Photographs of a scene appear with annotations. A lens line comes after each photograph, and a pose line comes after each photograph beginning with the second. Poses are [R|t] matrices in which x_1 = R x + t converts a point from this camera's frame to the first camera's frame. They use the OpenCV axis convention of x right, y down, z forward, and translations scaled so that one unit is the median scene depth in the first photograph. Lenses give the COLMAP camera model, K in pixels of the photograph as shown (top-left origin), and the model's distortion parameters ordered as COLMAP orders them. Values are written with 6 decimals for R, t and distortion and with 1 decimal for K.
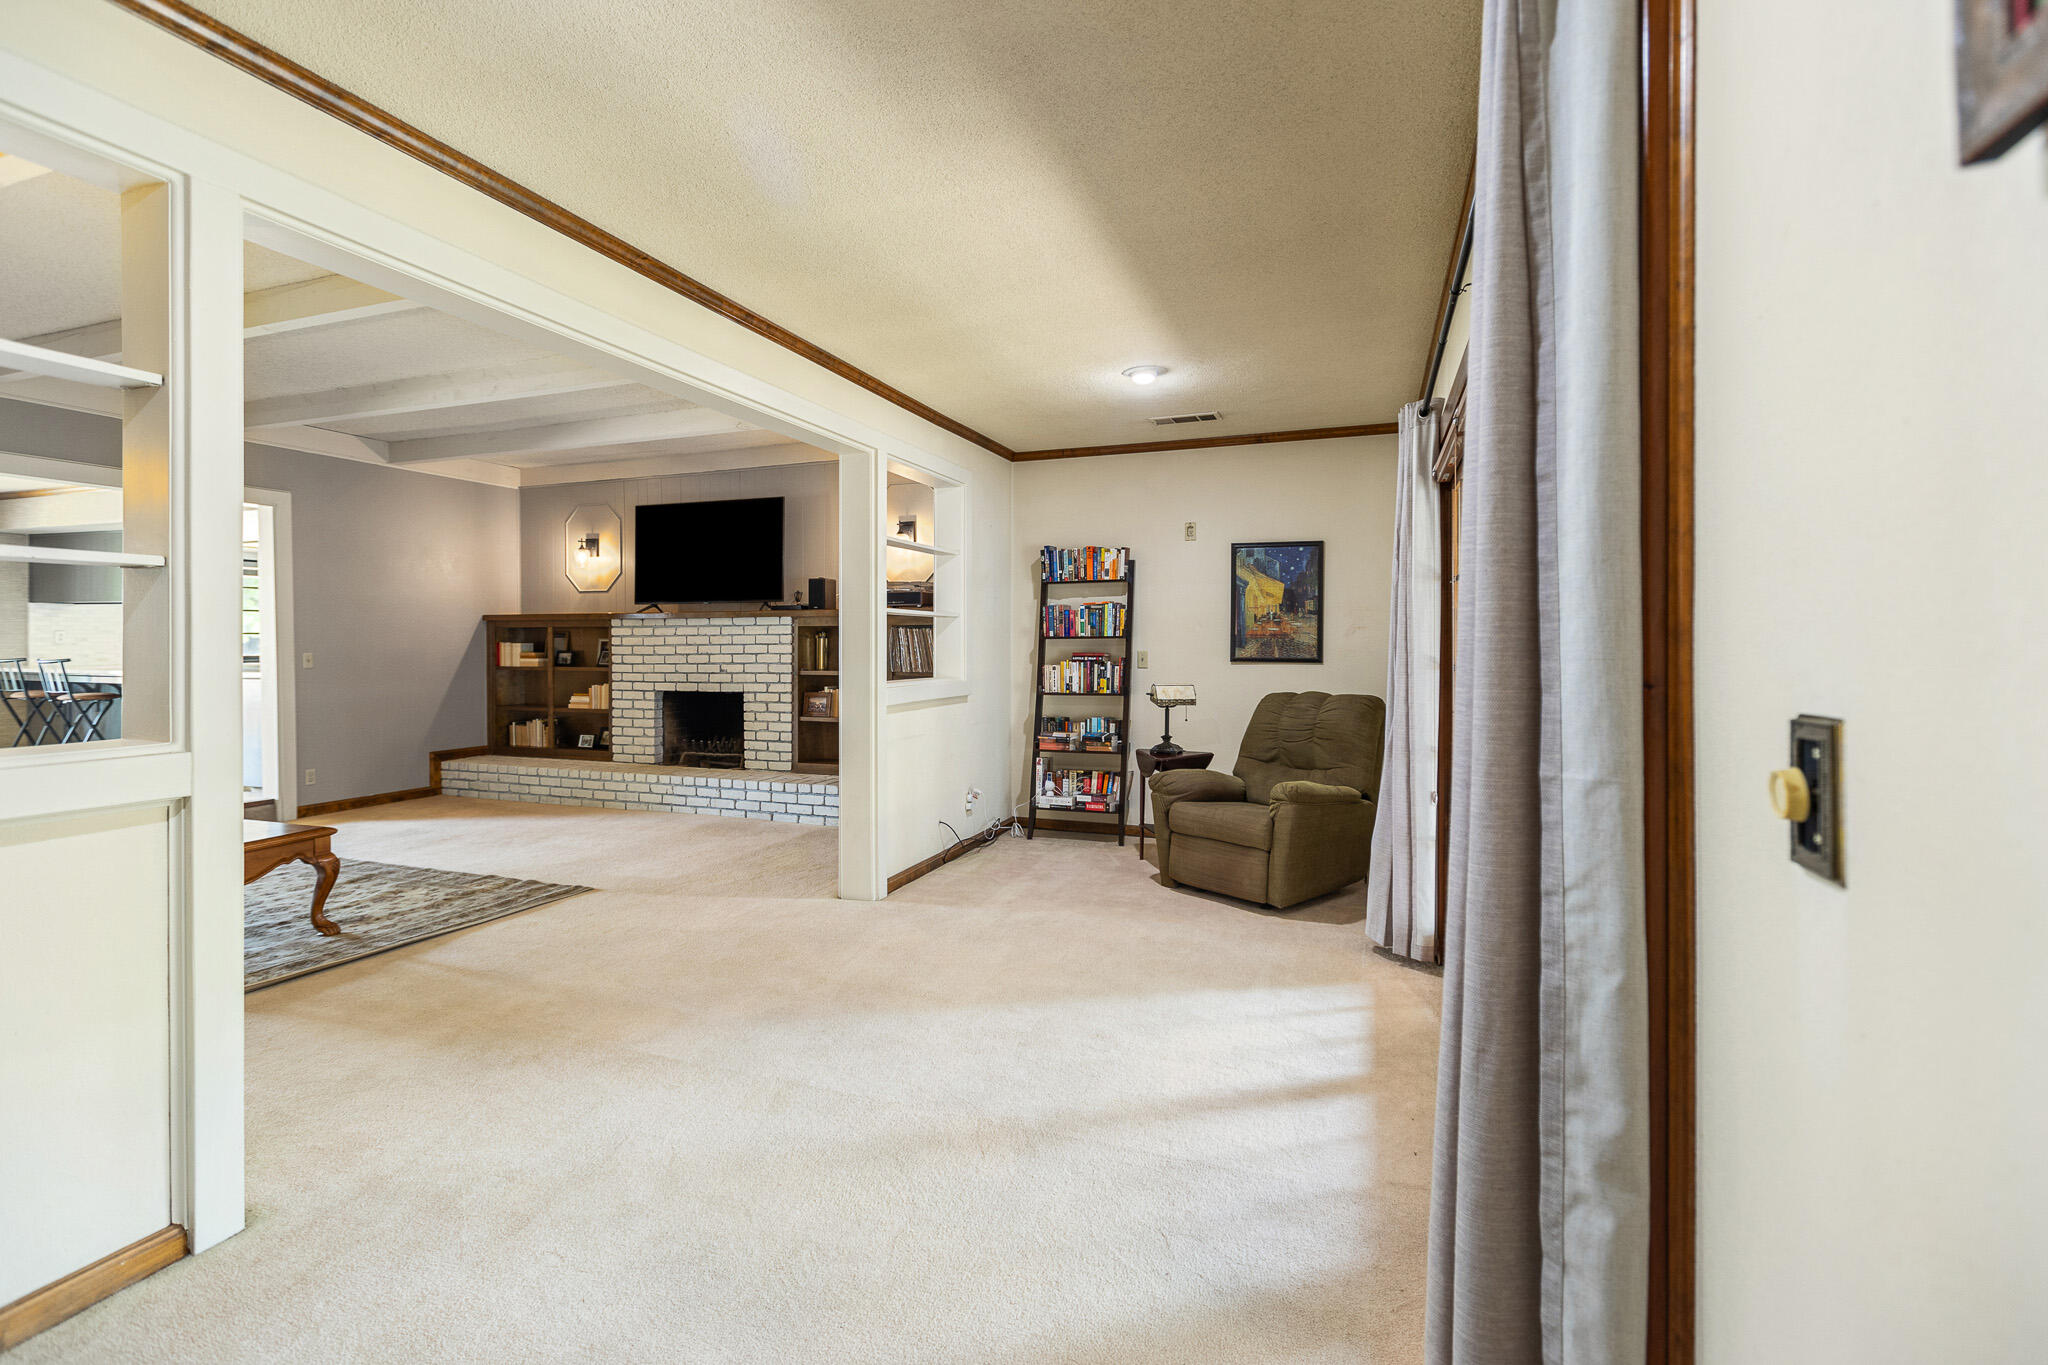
lens RADIAL K [[919.0, 0, 1005.3], [0, 919.0, 651.7], [0, 0, 1]] dist [0.001437, -0.000077]
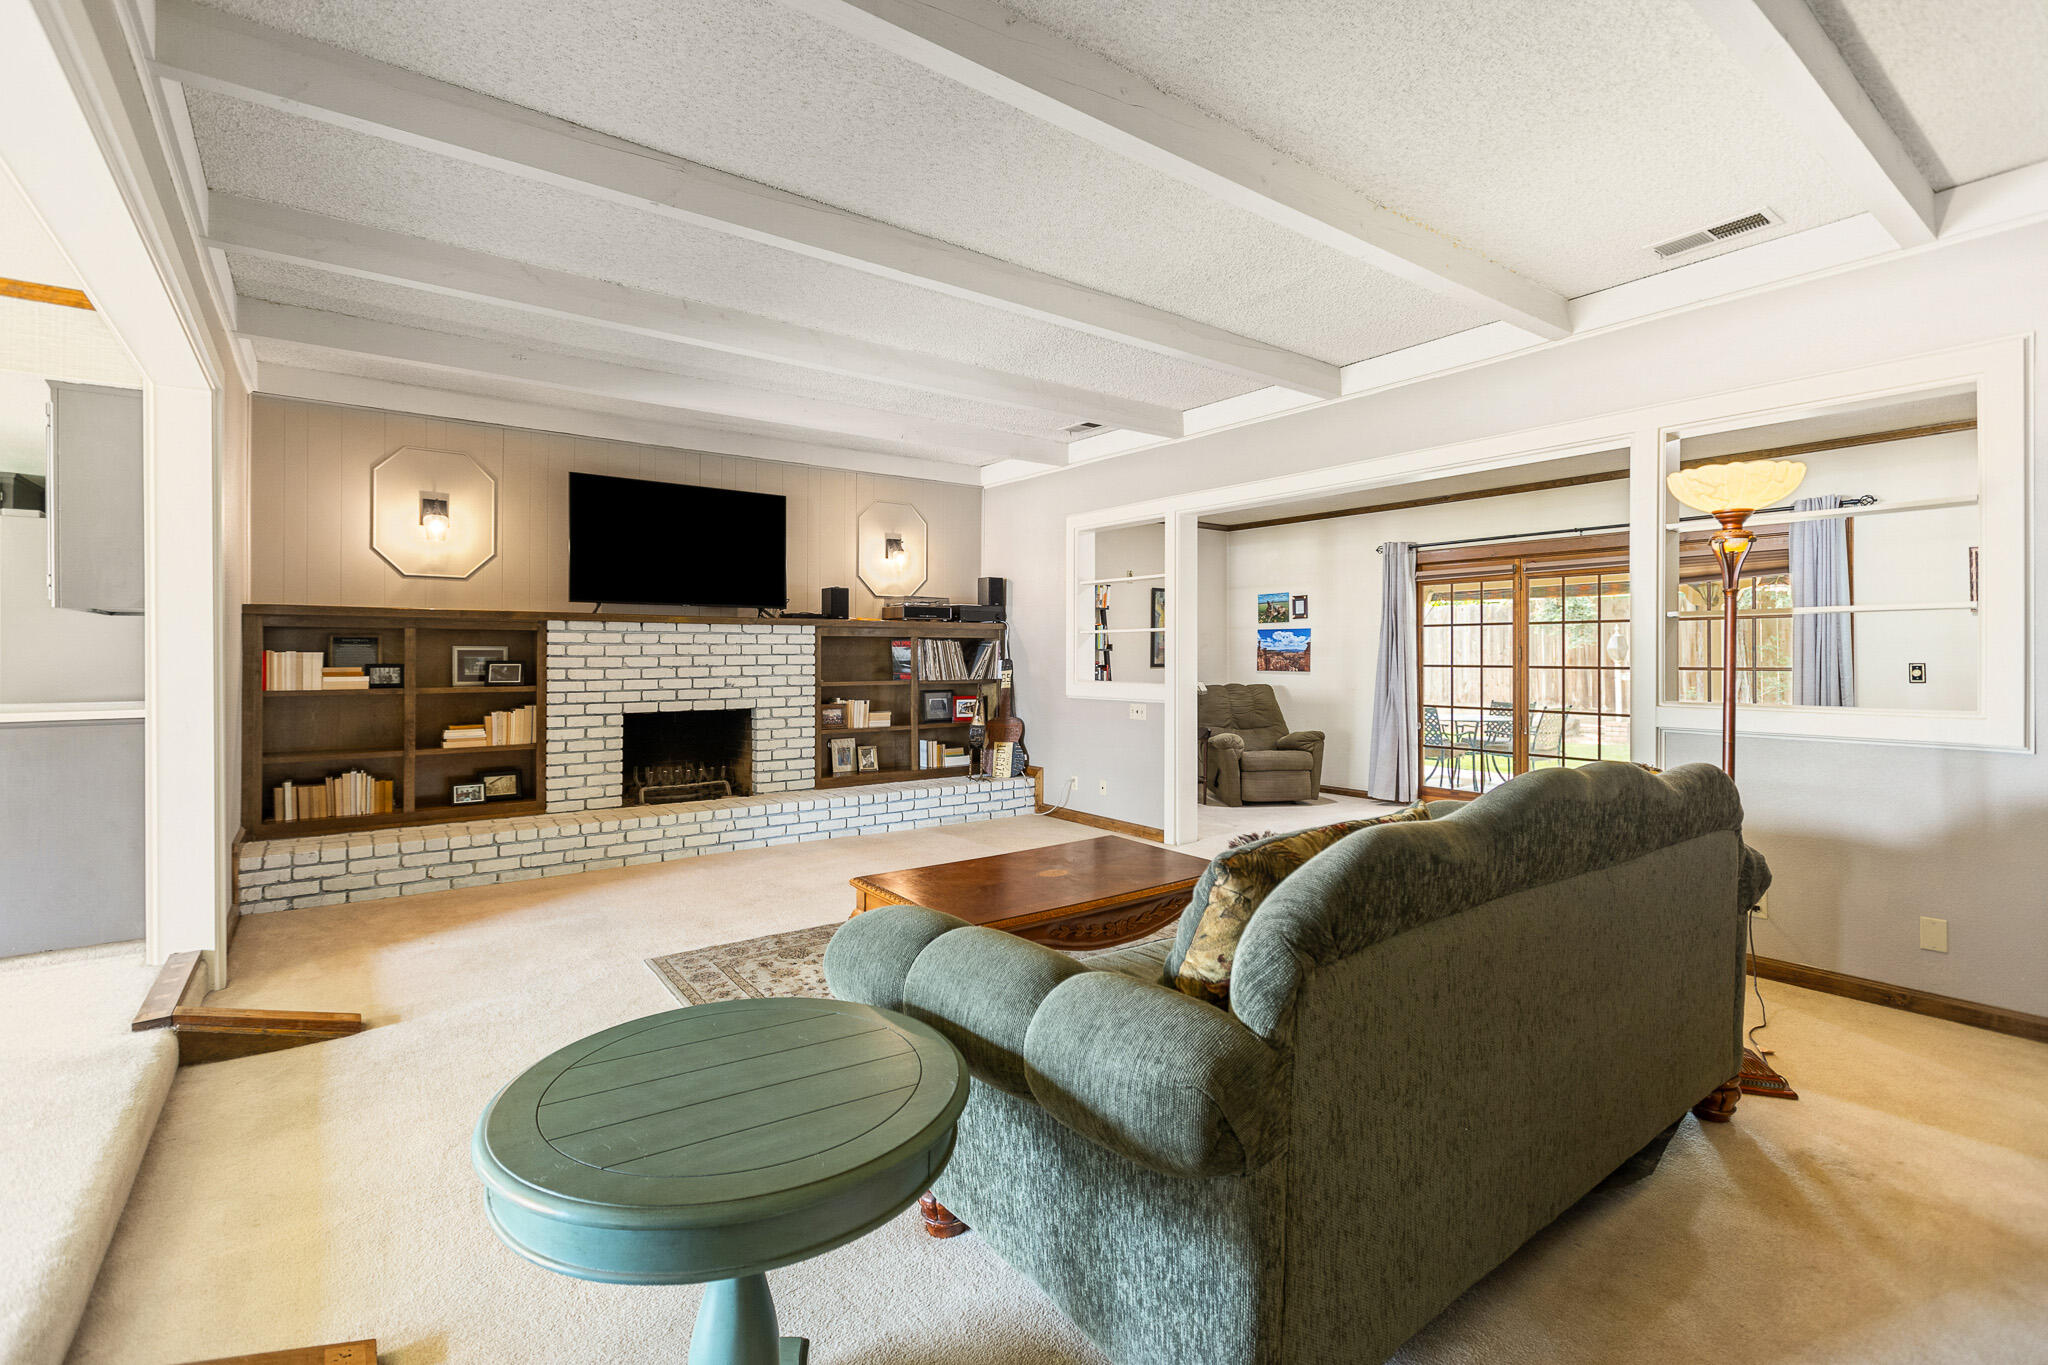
lens RADIAL K [[919.0, 0, 1008.6], [0, 919.0, 662.8], [0, 0, 1]] dist [0.001437, -0.000077]
pose [[0.538295, -0.008208, 0.842716, -0.874774], [0.003186, 0.999965, 0.007705, -0.006165], [-0.842750, -0.001463, 0.538303, 0.299327]]
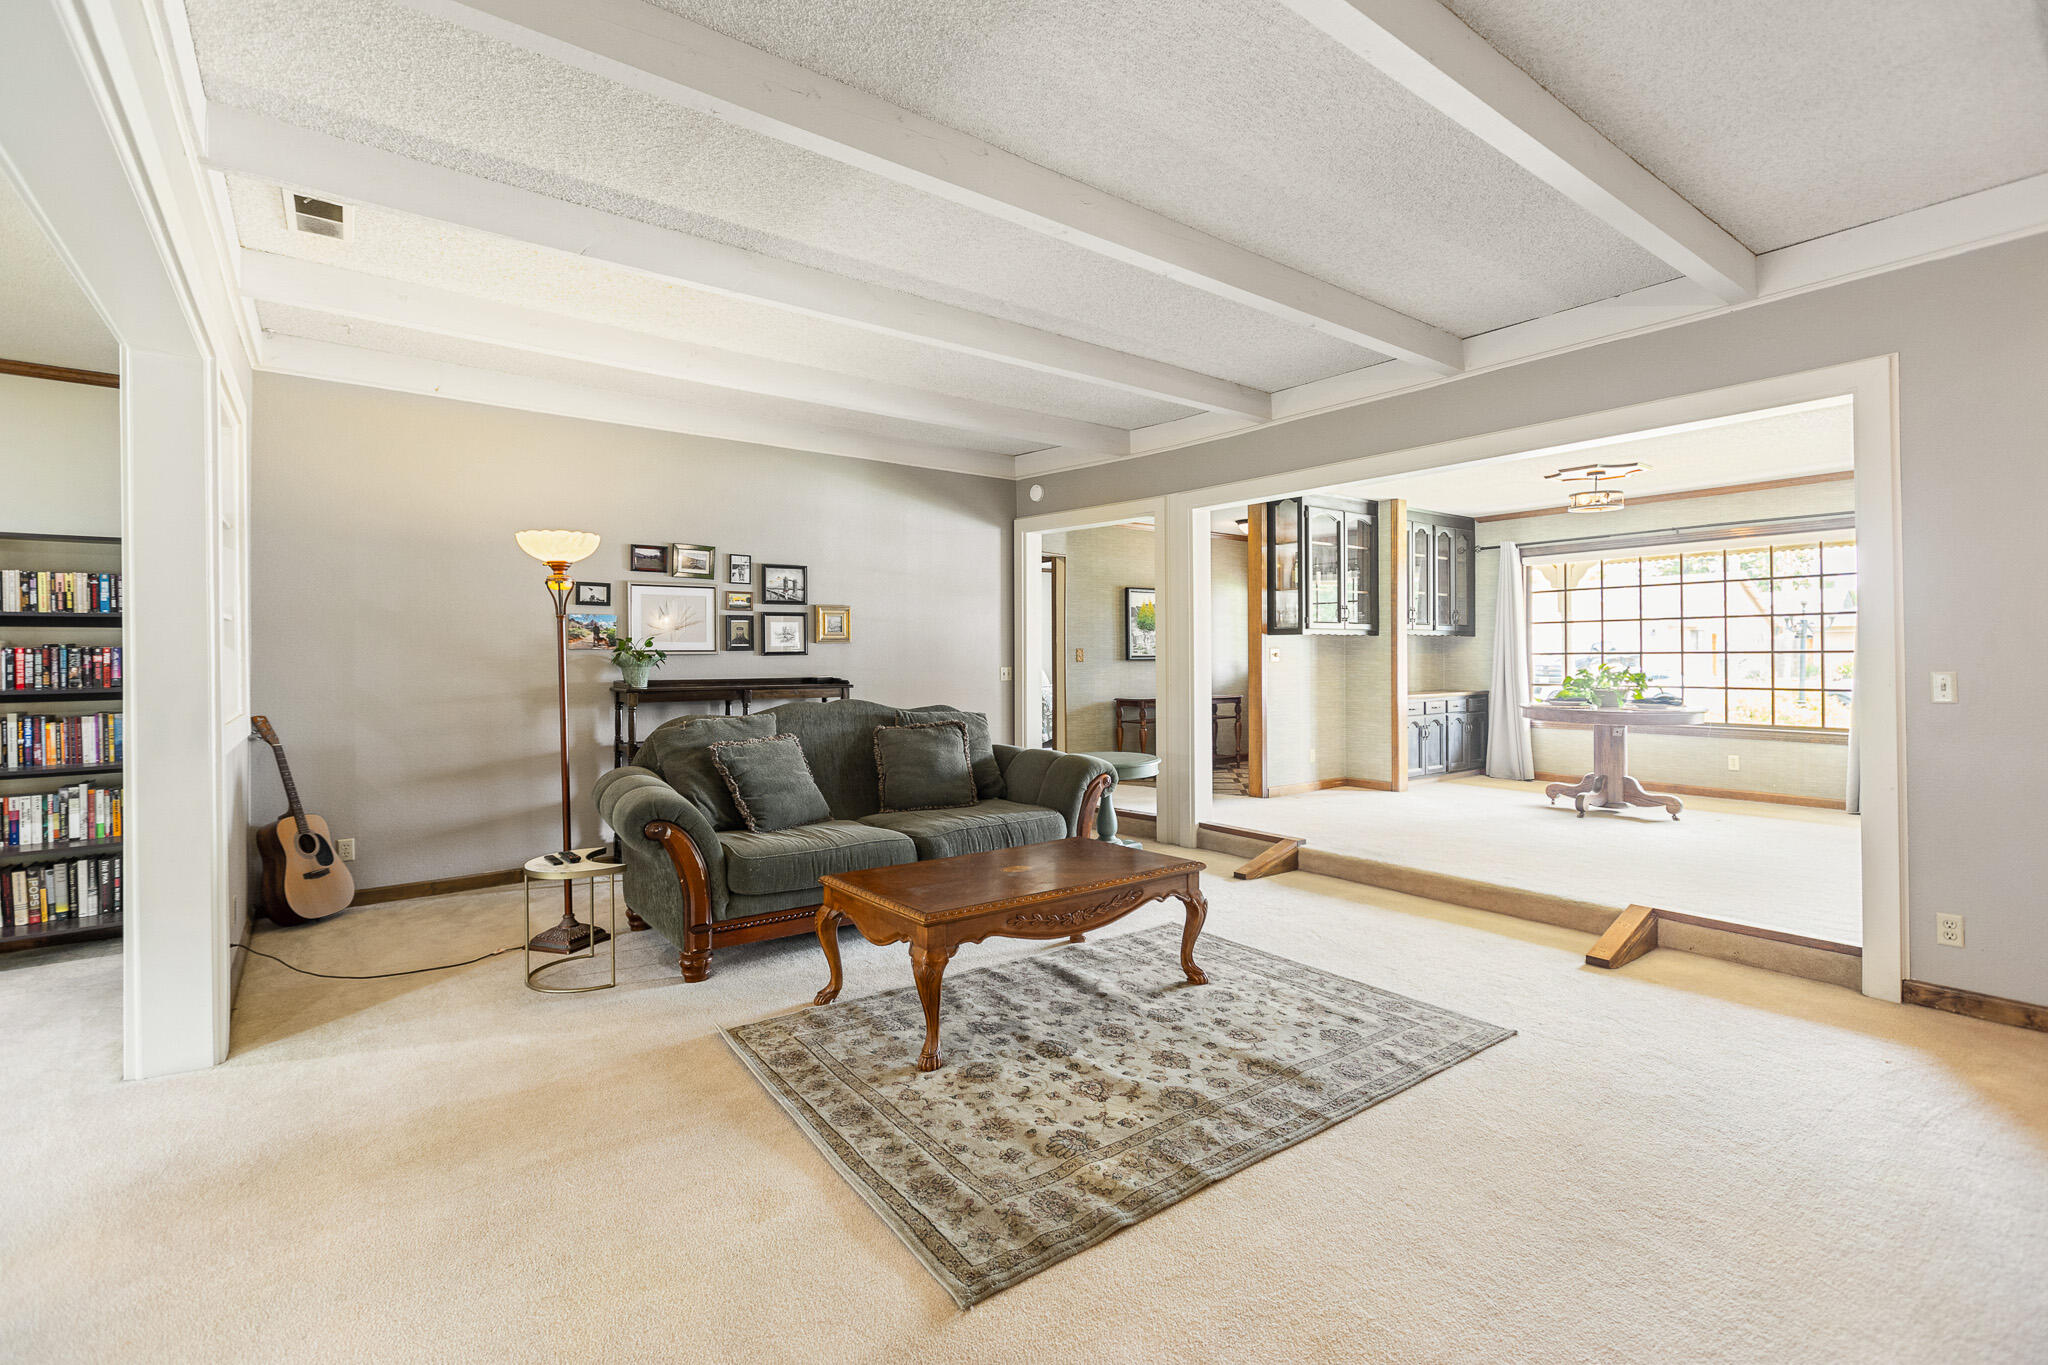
lens RADIAL K [[919.0, 0, 1025.7], [0, 919.0, 664.9], [0, 0, 1]] dist [0.001437, -0.000077]
pose [[-0.525912, 0.007781, -0.850503, -0.093163], [0.001241, 0.999964, 0.008381, -0.007146], [0.850538, 0.003352, -0.525903, 0.769635]]
